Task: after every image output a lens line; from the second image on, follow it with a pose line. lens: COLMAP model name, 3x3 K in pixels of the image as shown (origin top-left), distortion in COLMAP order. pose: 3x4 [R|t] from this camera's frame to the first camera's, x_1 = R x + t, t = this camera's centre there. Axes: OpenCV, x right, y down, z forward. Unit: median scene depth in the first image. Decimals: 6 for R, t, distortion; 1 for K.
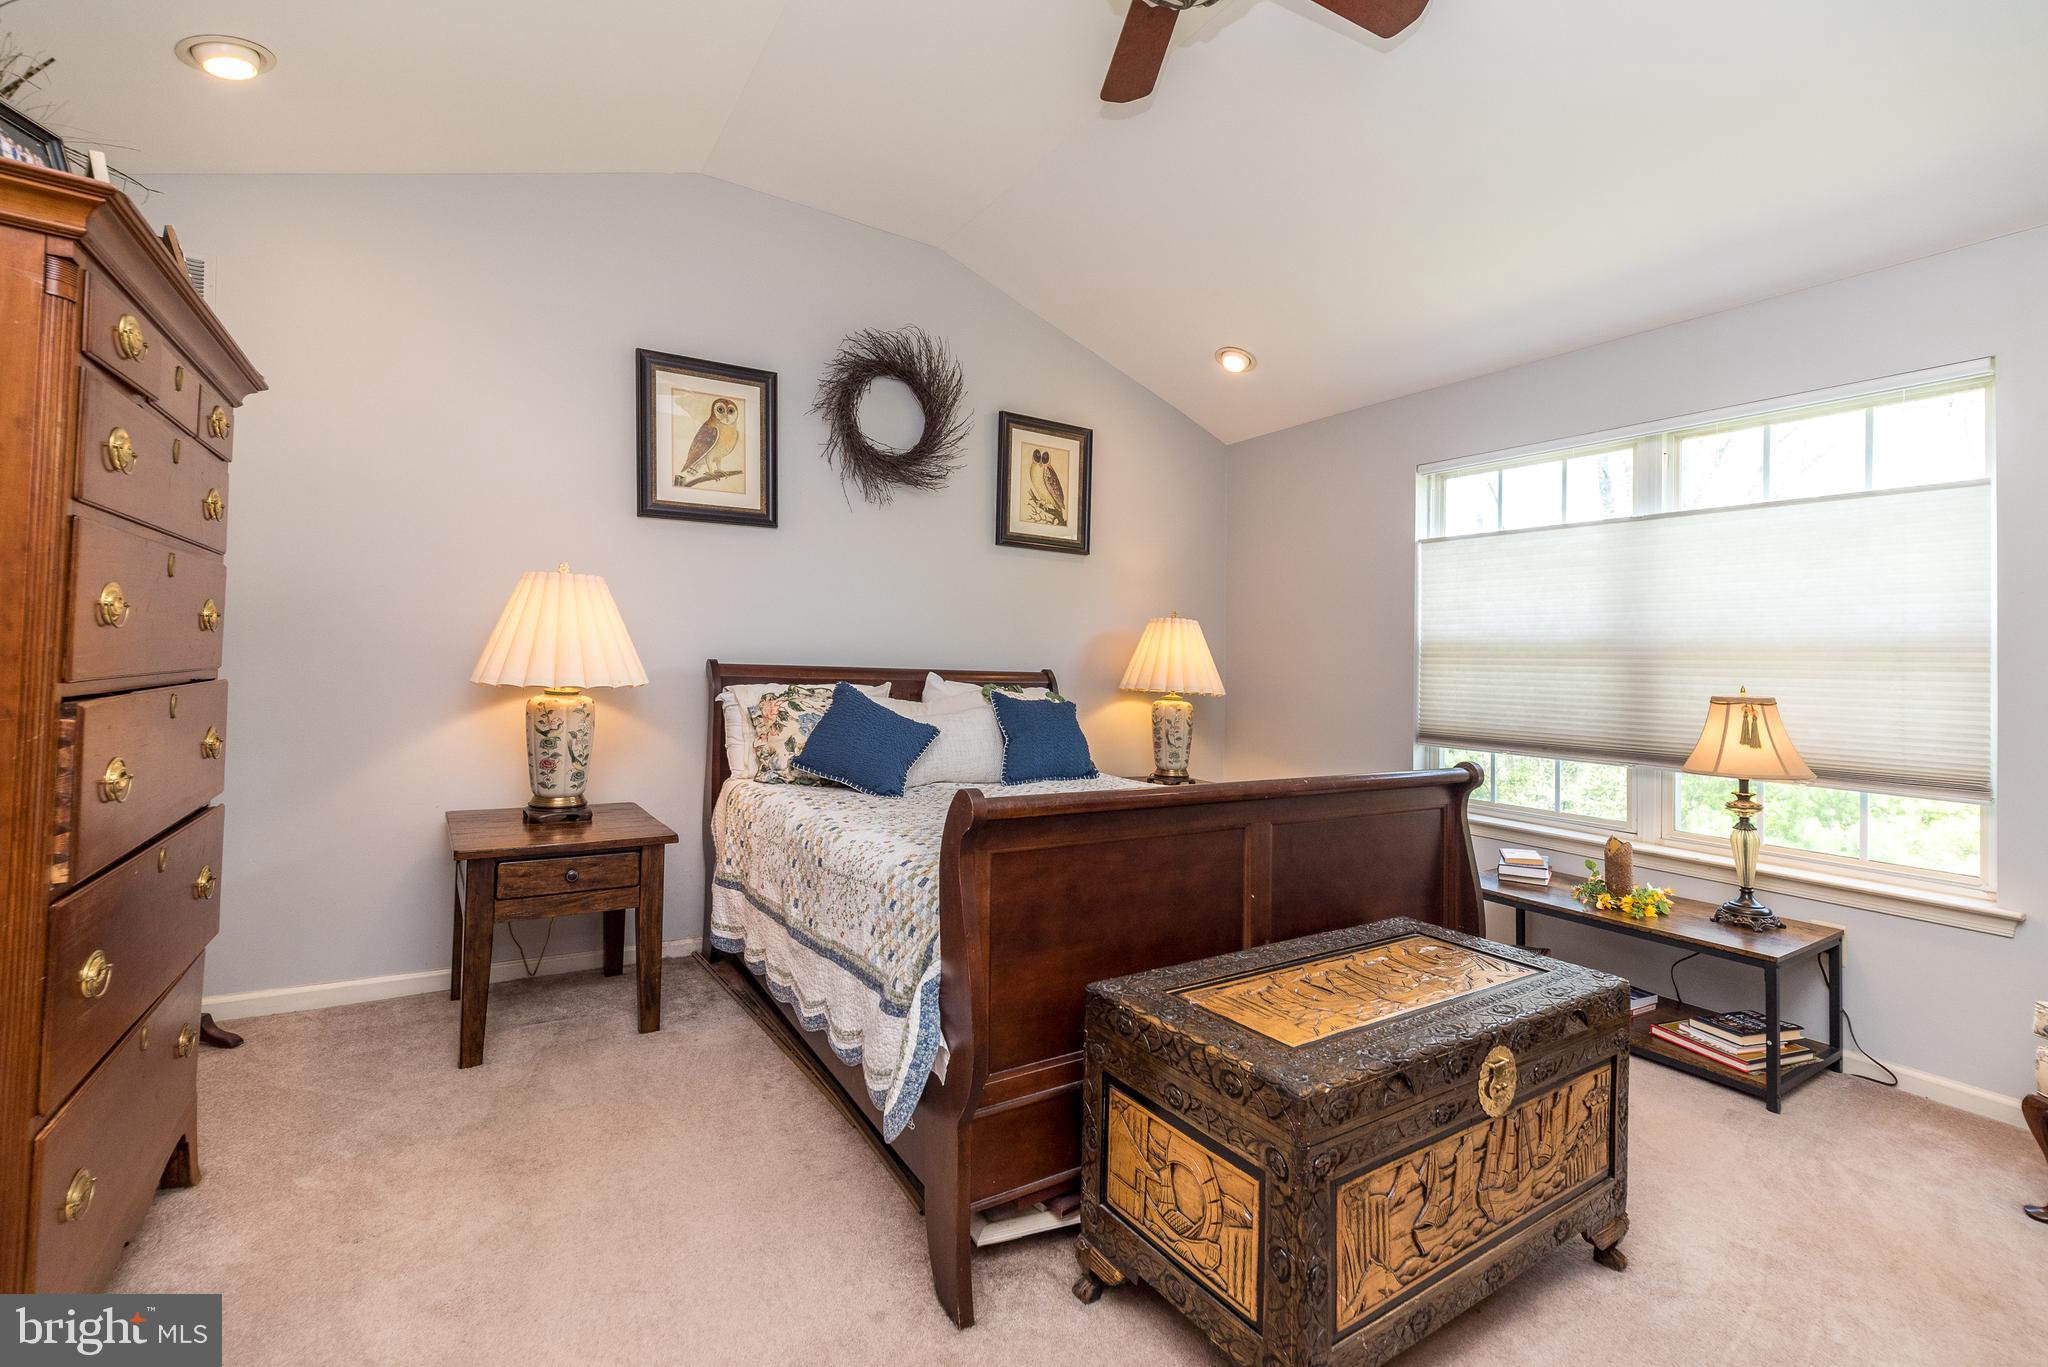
lens RADIAL K [[897.6, 0, 1024.0], [0, 897.6, 683.5], [0, 0, 1]] dist [0.001218, 0.000189]
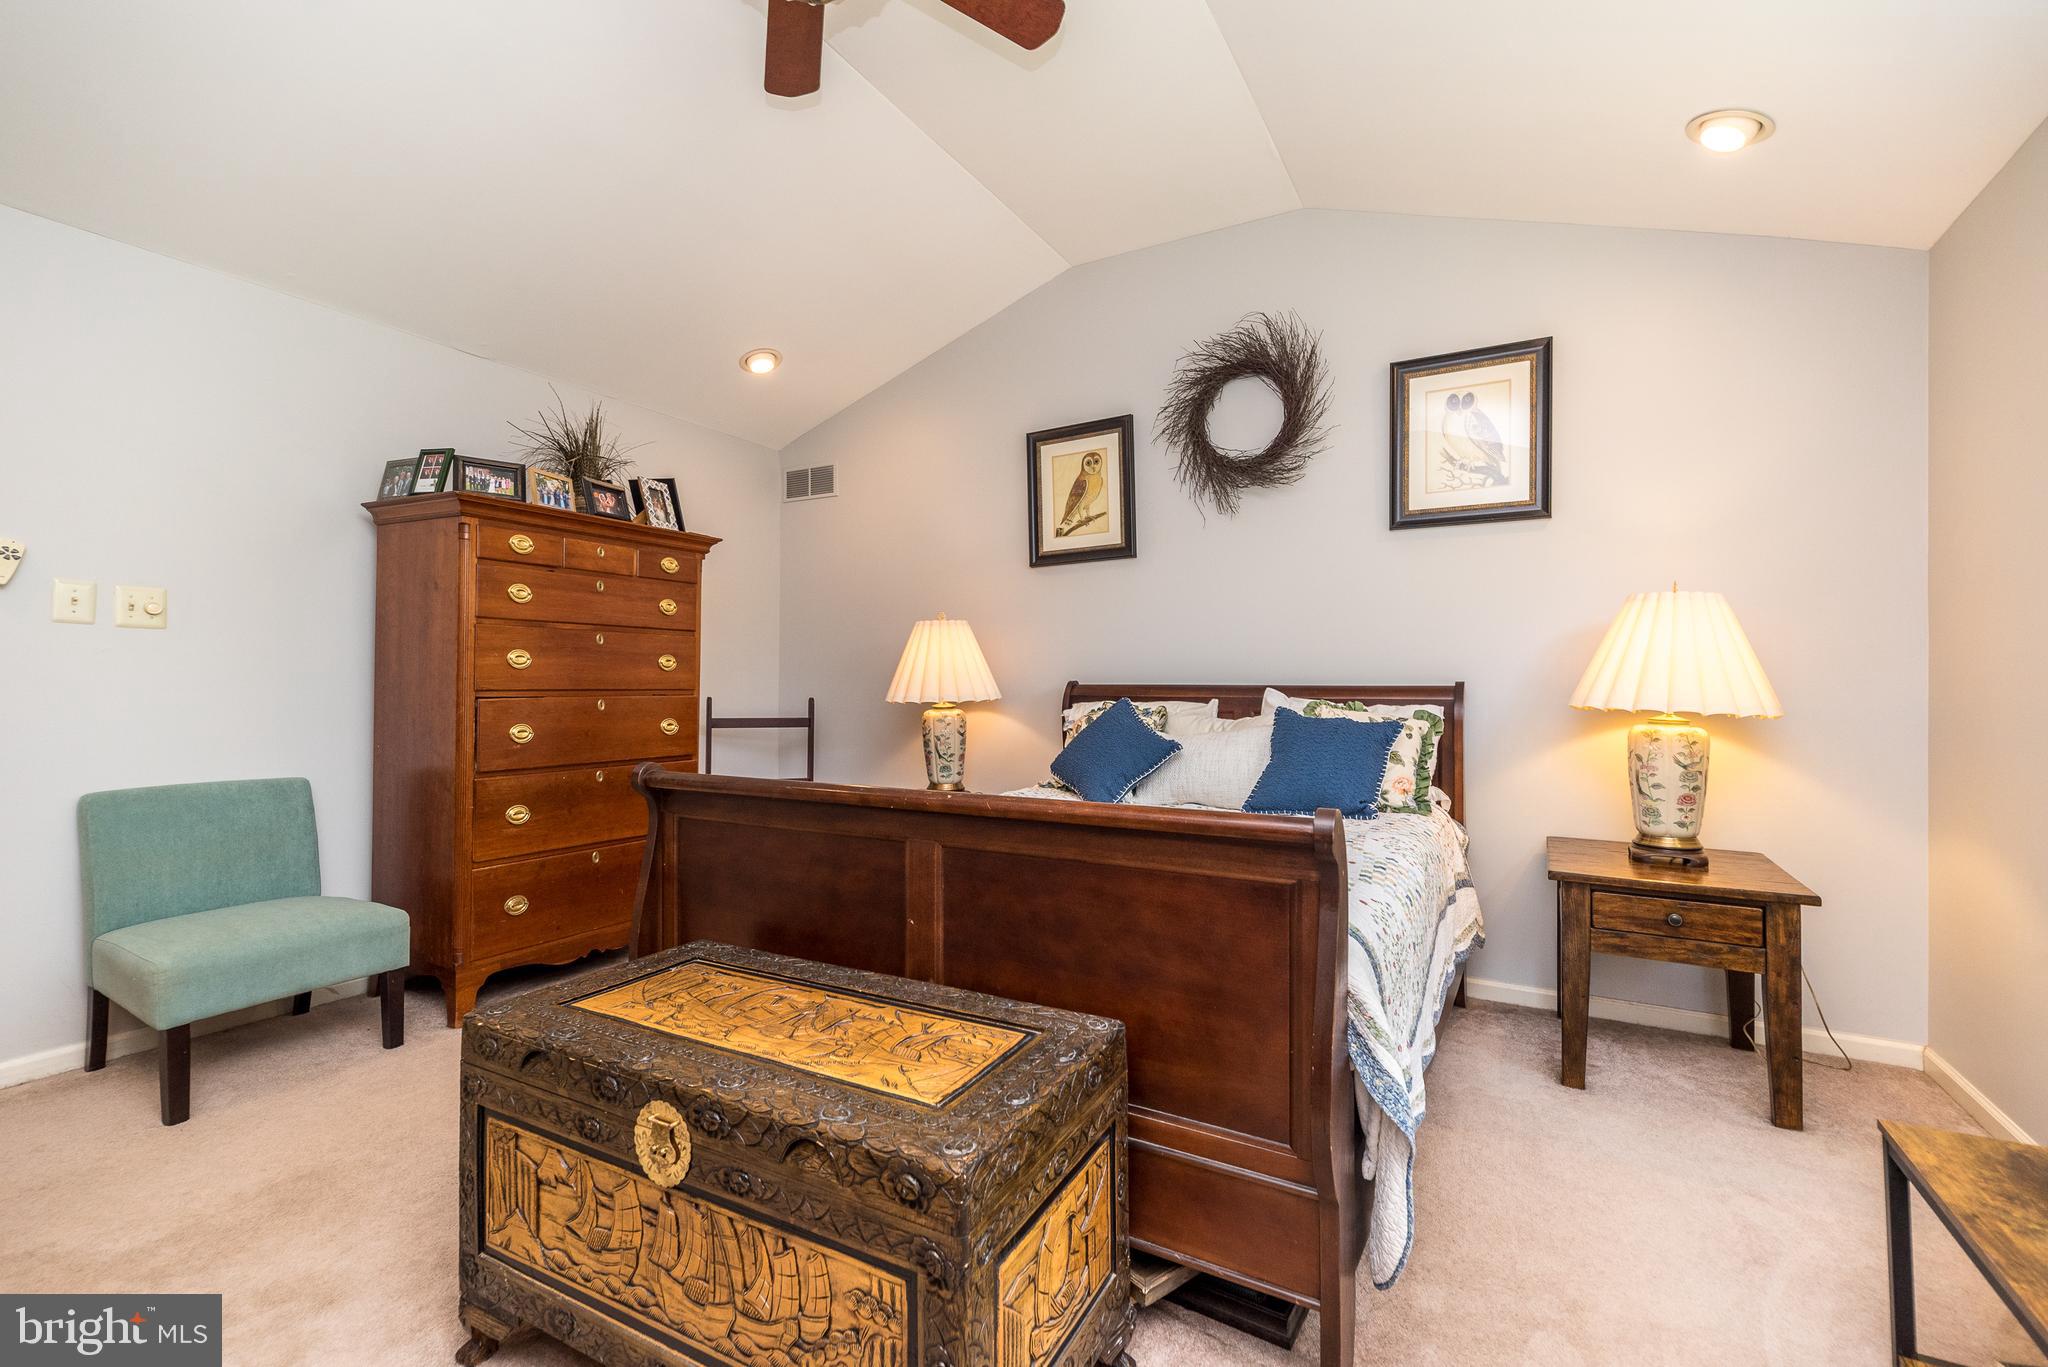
lens RADIAL K [[888.9, 0, 1029.3], [0, 888.9, 712.4], [0, 0, 1]] dist [0.025639, -0.000114]
pose [[0.477459, 0.001076, -0.878654, 0.611044], [-0.004449, 0.999989, -0.001192, 0.015282], [0.878643, 0.004478, 0.477458, 0.381223]]
